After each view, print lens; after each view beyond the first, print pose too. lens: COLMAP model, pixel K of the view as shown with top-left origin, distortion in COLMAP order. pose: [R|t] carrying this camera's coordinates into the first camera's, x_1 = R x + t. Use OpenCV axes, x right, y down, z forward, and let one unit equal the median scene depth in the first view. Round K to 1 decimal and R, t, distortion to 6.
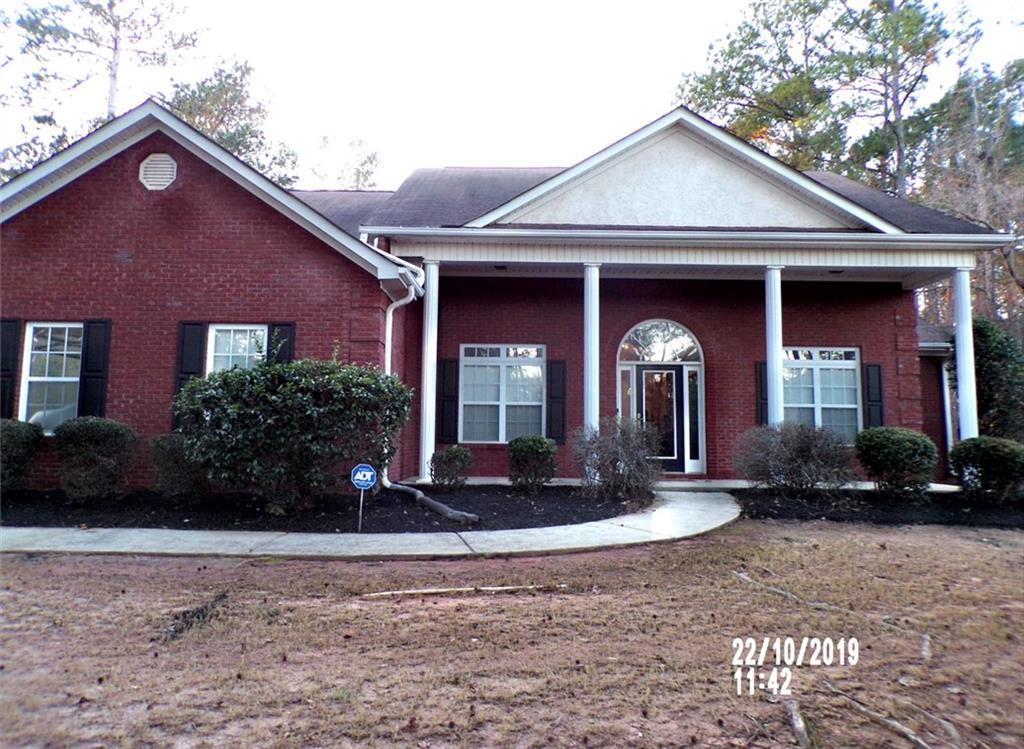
lens RADIAL K [[720.9, 0, 502.9], [0, 720.9, 357.3], [0, 0, 1]] dist [-0.006767, -0.002513]
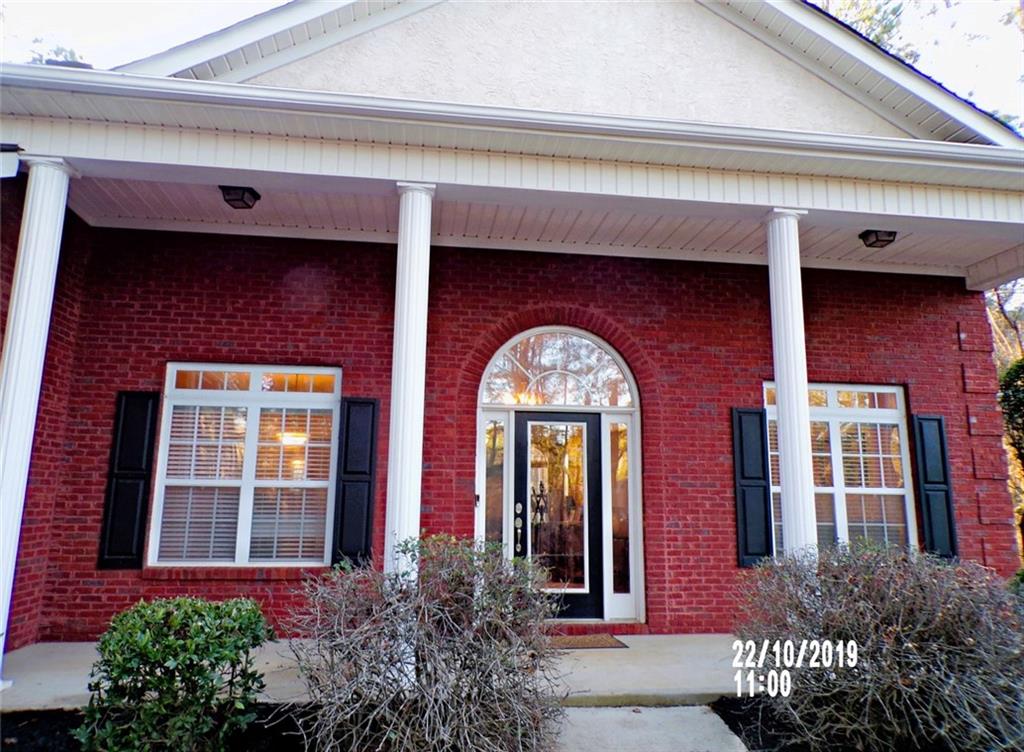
lens RADIAL K [[688.2, 0, 512.6], [0, 688.2, 363.7], [0, 0, 1]] dist [-0.004168, -0.000755]
pose [[0.990751, 0.026031, 0.133174, 0.127789], [-0.015815, 0.996890, -0.077207, 0.016704], [-0.134770, 0.074387, 0.988081, 0.553925]]
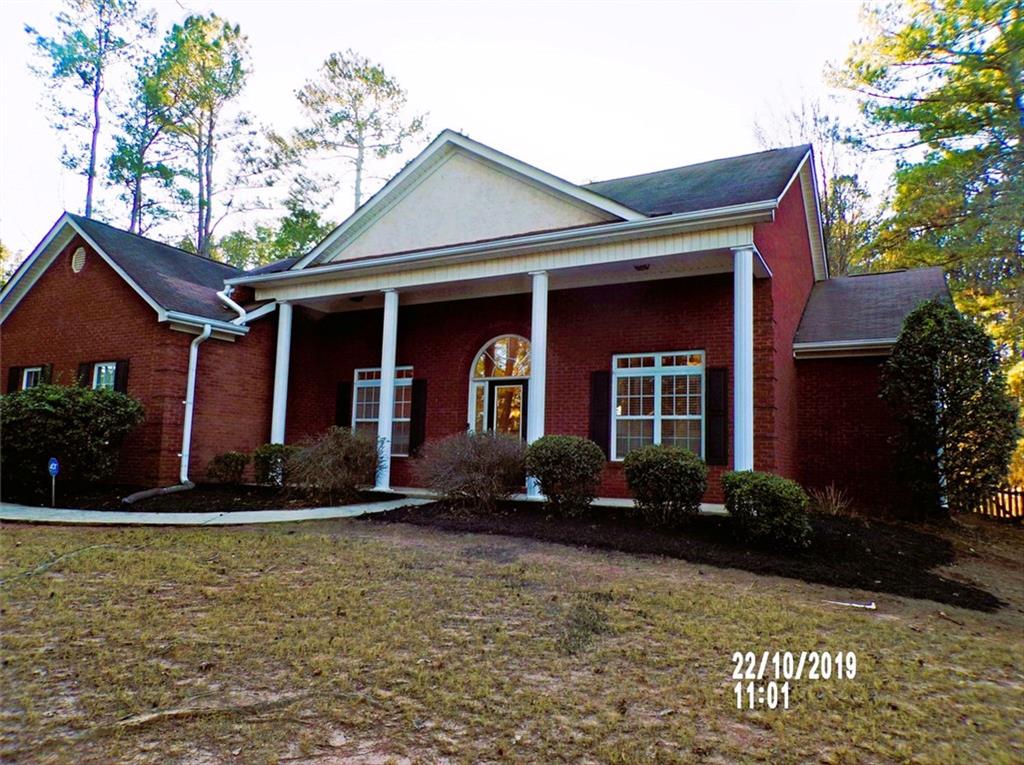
lens RADIAL K [[677.4, 0, 512.0], [0, 677.4, 382.5], [0, 0, 1]] dist [-0.025357, -0.001087]
pose [[0.883862, -0.041651, -0.465890, 0.741618], [0.034595, 0.999121, -0.023692, 0.041152], [0.466467, 0.004823, 0.884526, 0.176573]]
